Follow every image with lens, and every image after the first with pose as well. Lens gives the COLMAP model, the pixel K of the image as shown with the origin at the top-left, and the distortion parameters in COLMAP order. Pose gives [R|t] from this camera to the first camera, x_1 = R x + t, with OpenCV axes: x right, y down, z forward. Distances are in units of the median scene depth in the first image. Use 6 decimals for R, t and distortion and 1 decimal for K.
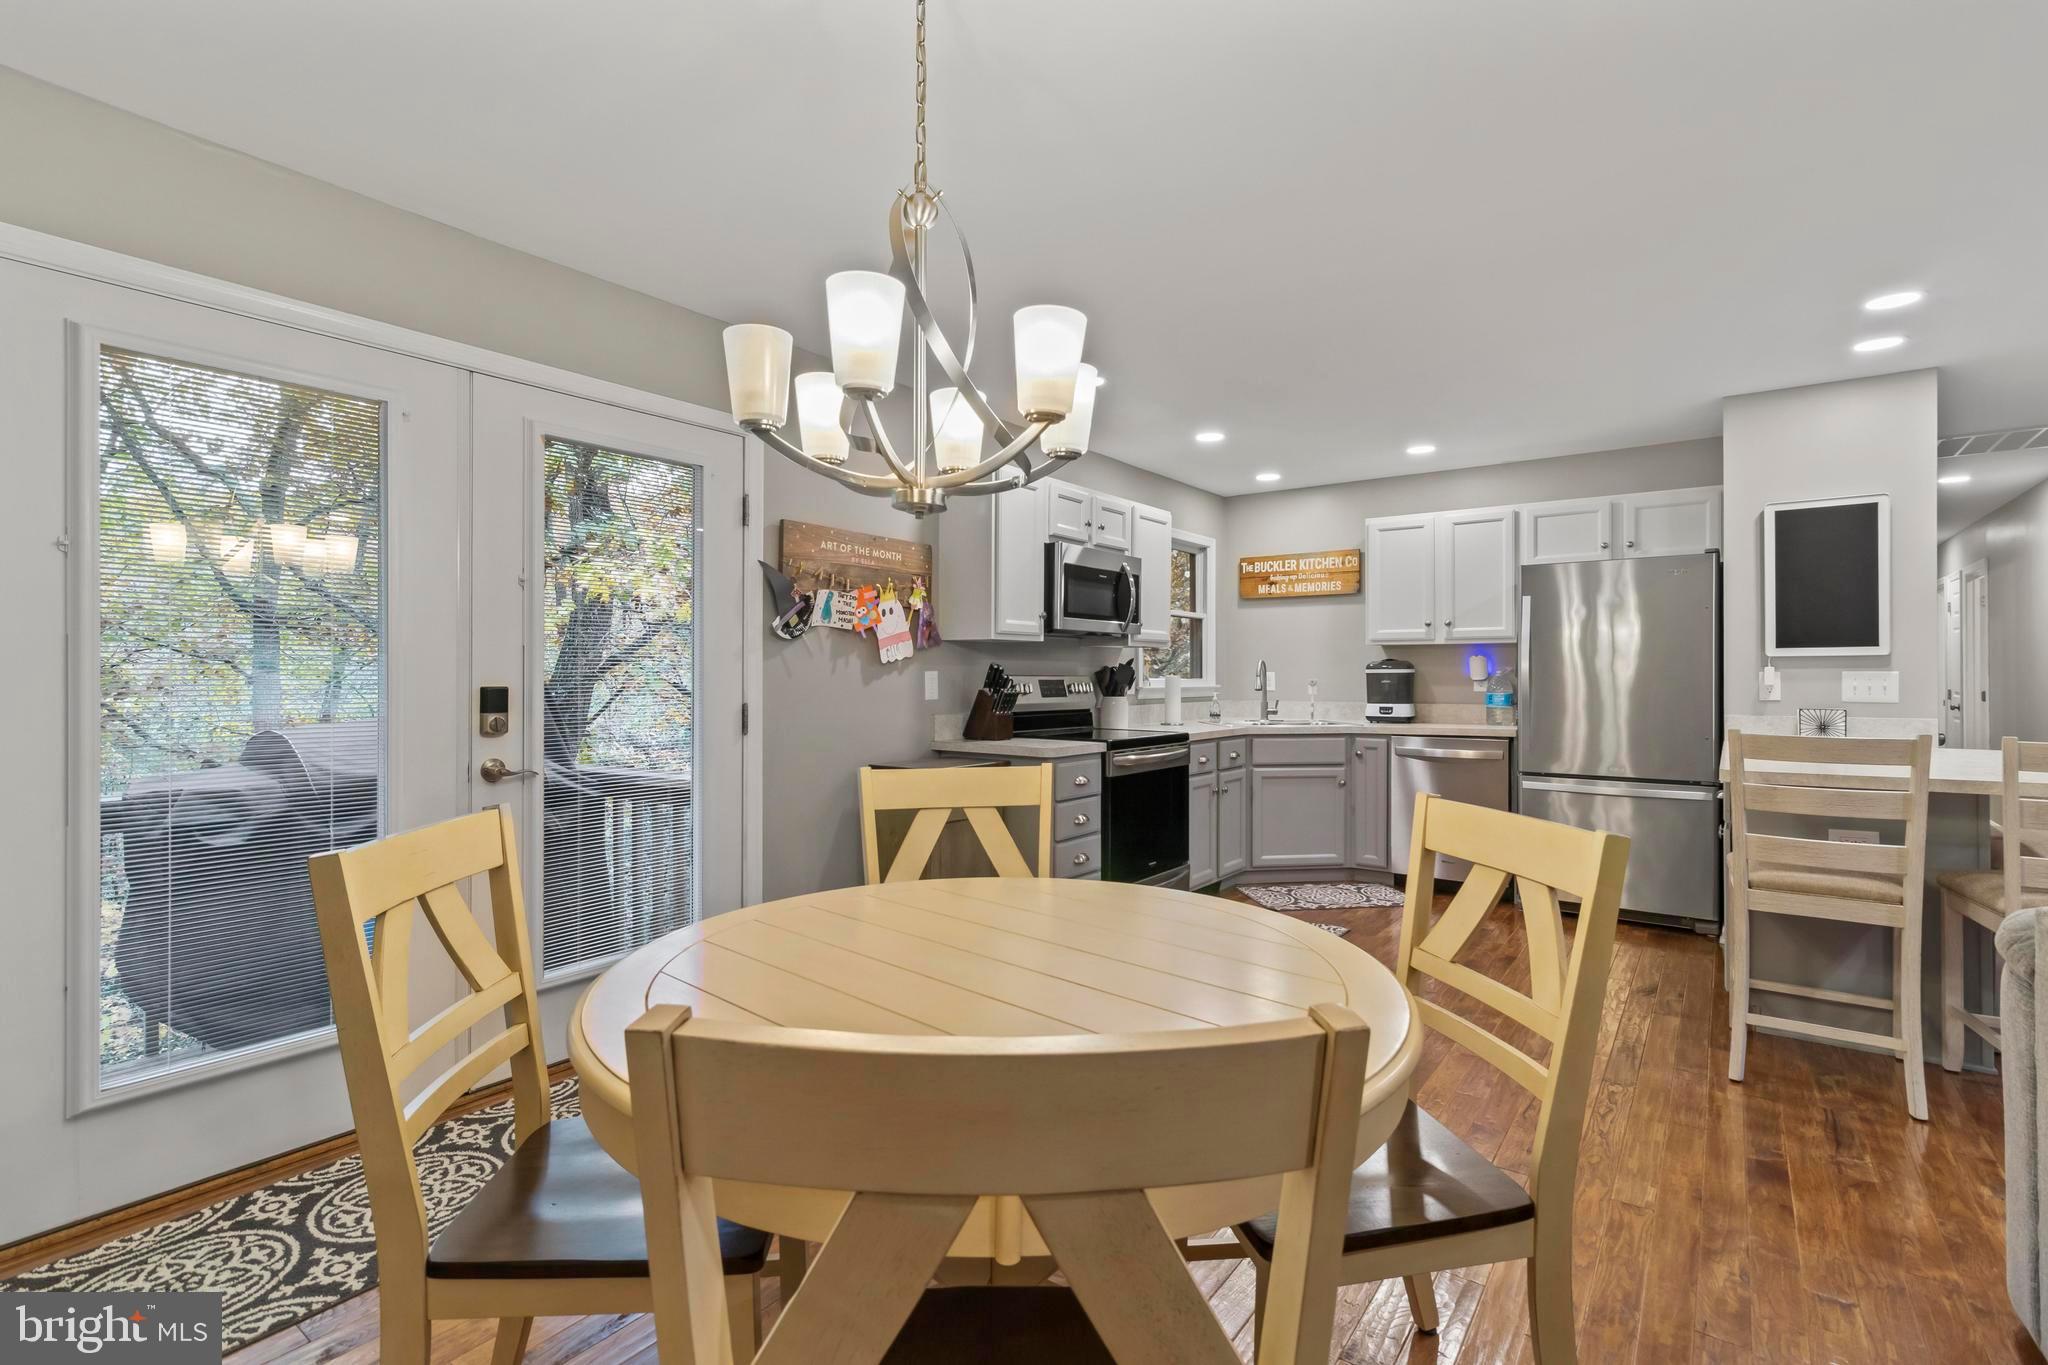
lens RADIAL K [[944.0, 0, 1039.2], [0, 944.0, 676.5], [0, 0, 1]] dist [0.001768, 0.001164]
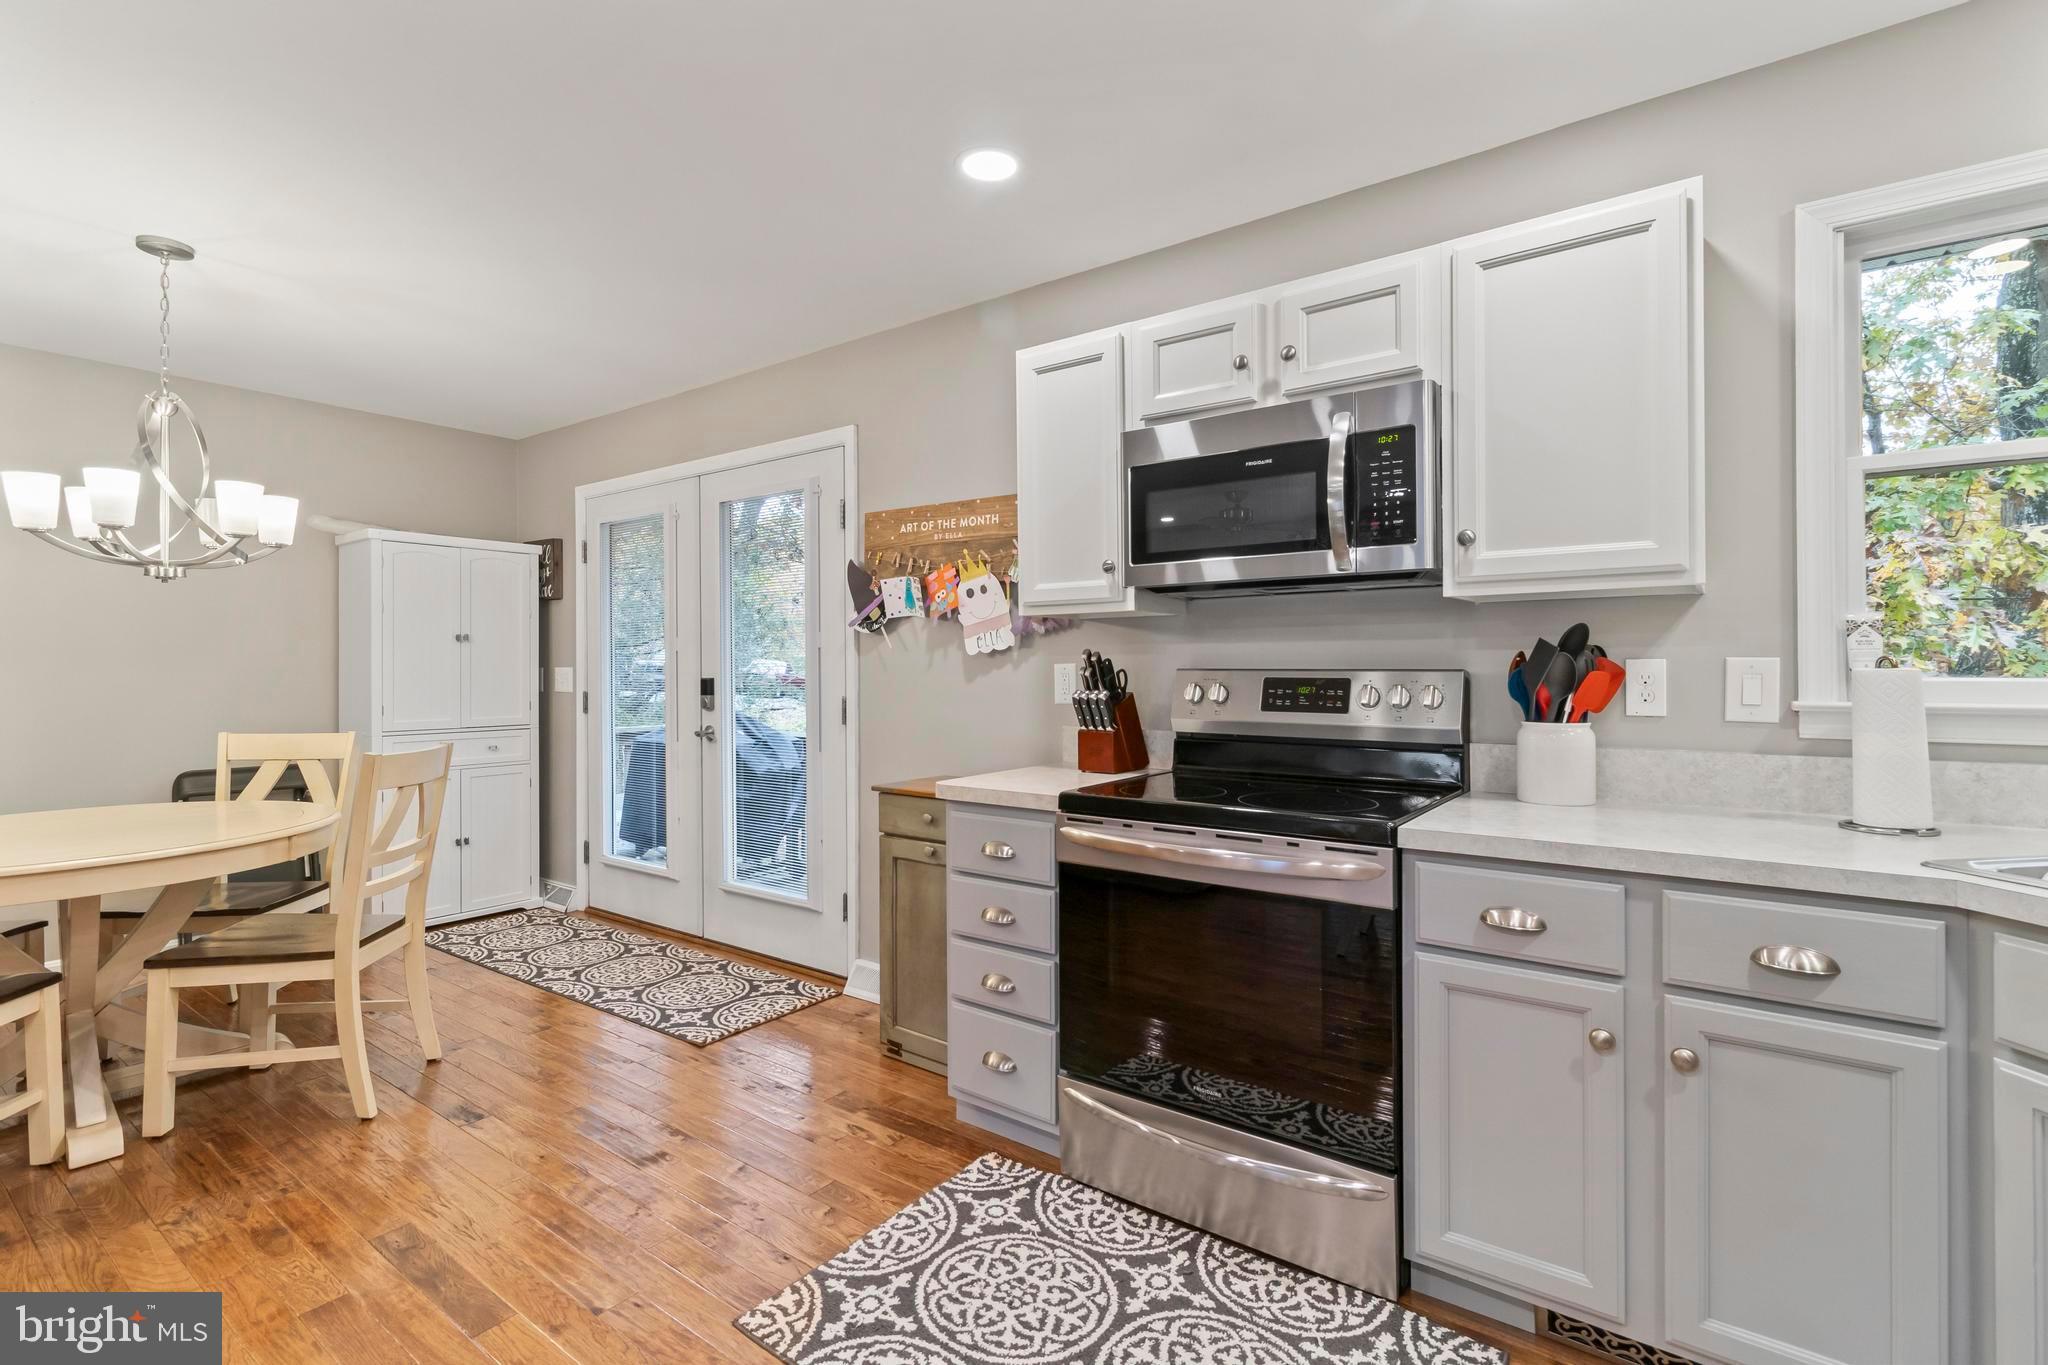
lens RADIAL K [[944.0, 0, 1010.9], [0, 944.0, 667.6], [0, 0, 1]] dist [0.001768, 0.001164]
pose [[-0.010002, -0.001187, -0.999949, 0.576149], [0.002198, 0.999997, -0.001209, -0.002070], [0.999948, -0.002210, -0.010000, 0.928040]]
